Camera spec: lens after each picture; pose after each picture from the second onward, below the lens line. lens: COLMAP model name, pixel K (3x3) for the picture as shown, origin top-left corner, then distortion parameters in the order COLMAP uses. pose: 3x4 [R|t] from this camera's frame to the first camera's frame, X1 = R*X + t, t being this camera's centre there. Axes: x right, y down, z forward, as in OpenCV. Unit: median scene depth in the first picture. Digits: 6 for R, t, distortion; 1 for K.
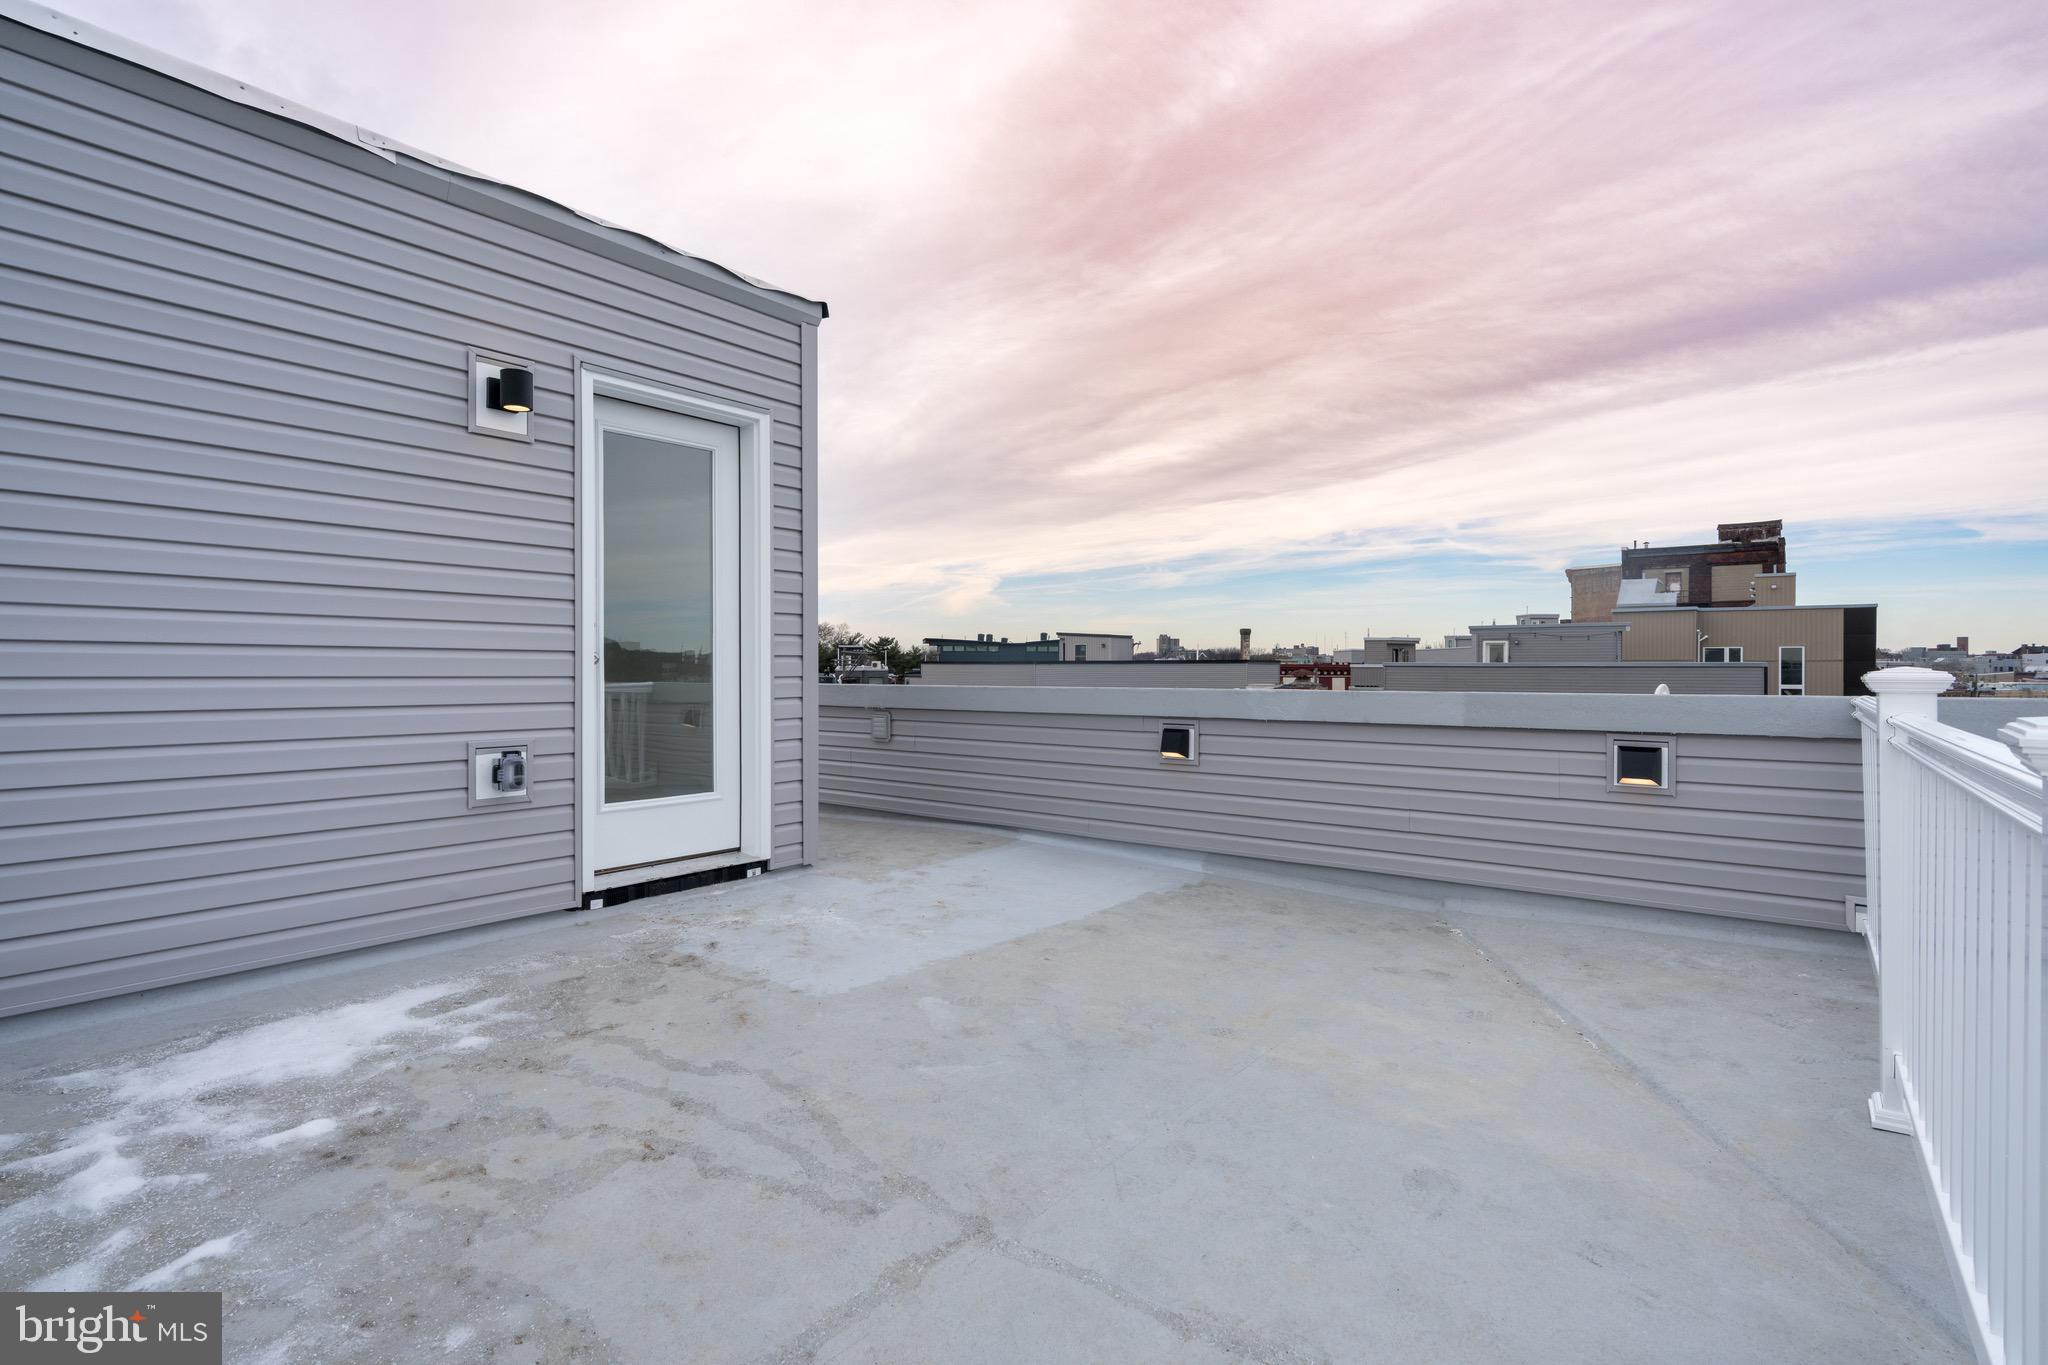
lens RADIAL K [[986.8, 0, 1030.8], [0, 986.8, 698.9], [0, 0, 1]] dist [0.017284, -0.014605]
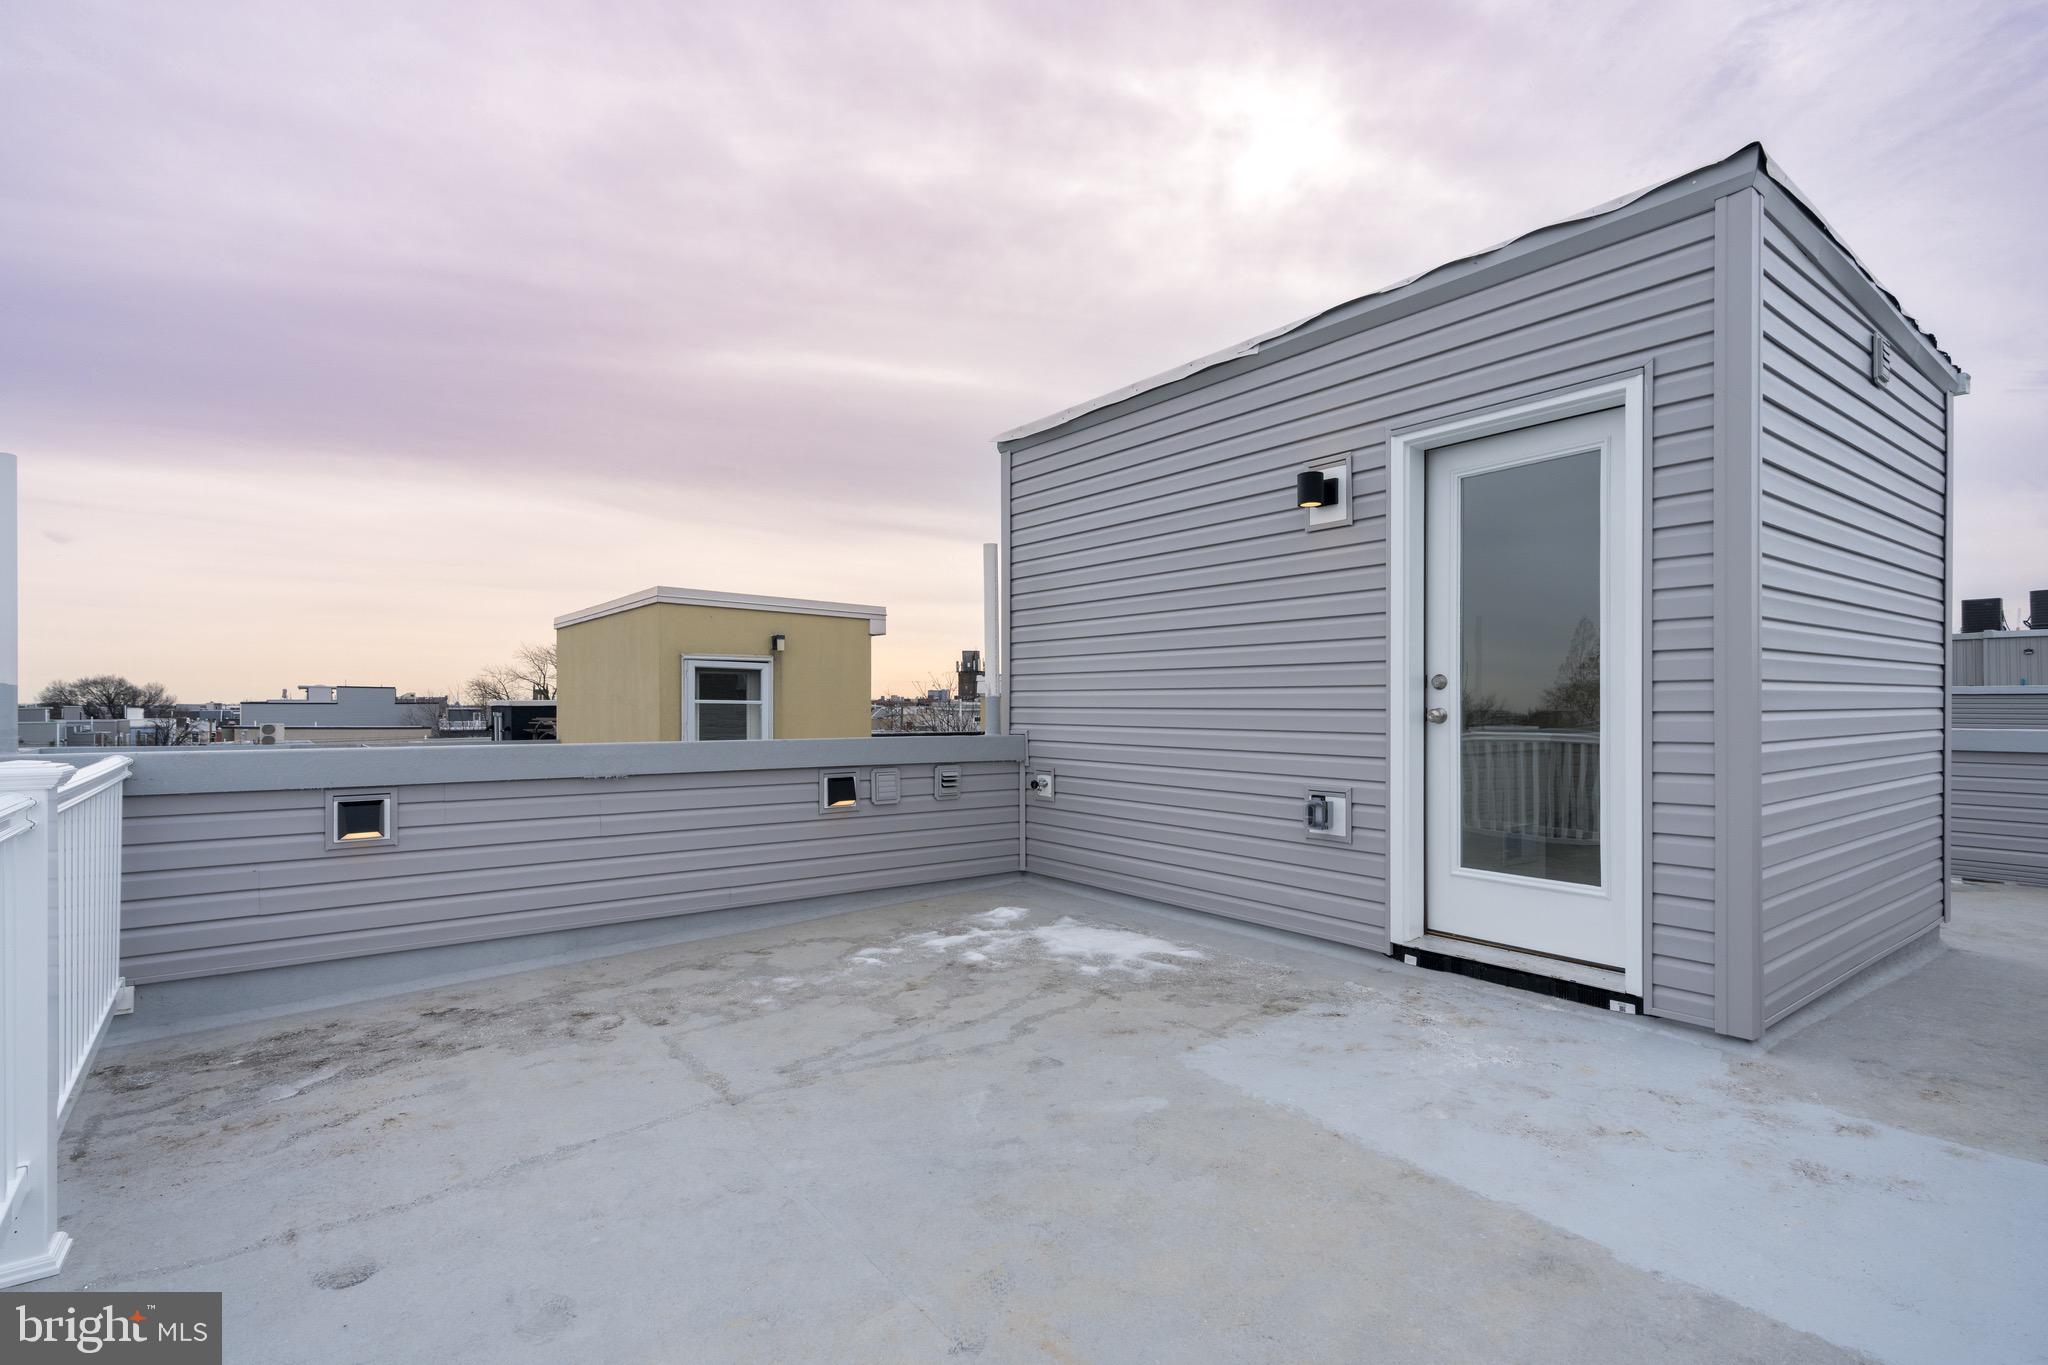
lens RADIAL K [[986.8, 0, 1030.8], [0, 986.8, 698.9], [0, 0, 1]] dist [0.017284, -0.014605]
pose [[-0.265879, -0.013647, -0.963910, 0.887803], [-0.033660, 0.999422, -0.004865, -0.052804], [0.963418, 0.031151, -0.266185, 1.265680]]
